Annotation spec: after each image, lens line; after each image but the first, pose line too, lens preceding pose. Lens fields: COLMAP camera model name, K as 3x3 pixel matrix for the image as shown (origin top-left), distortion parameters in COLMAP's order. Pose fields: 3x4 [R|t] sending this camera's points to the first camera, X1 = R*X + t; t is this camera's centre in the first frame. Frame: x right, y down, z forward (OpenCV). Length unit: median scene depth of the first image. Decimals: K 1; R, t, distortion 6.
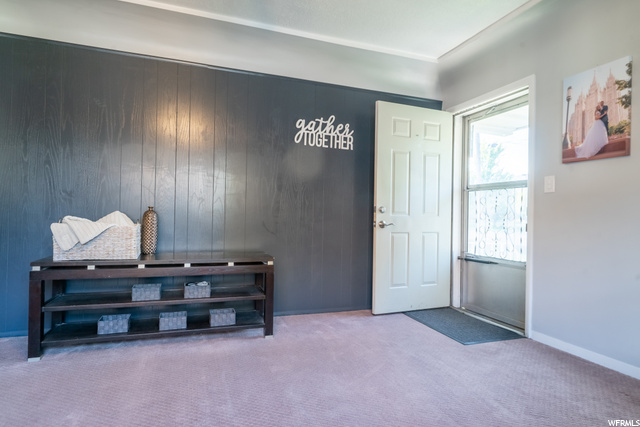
lens RADIAL K [[363.5, 0, 320.0], [0, 363.5, 213.5], [0, 0, 1]] dist [0.004199, 0.000579]
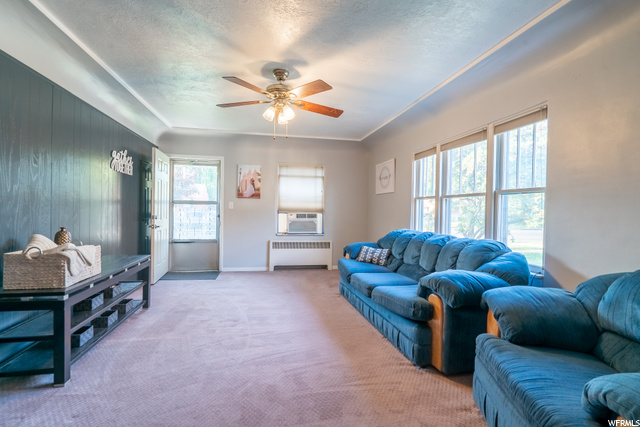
lens RADIAL K [[301.7, 0, 320.0], [0, 301.7, 213.5], [0, 0, 1]] dist [0.001259, 0.000361]
pose [[0.126710, -0.033597, 0.991371, -1.362703], [-0.024229, 0.999023, 0.036953, -0.121072], [-0.991644, -0.028702, 0.125773, 0.165348]]
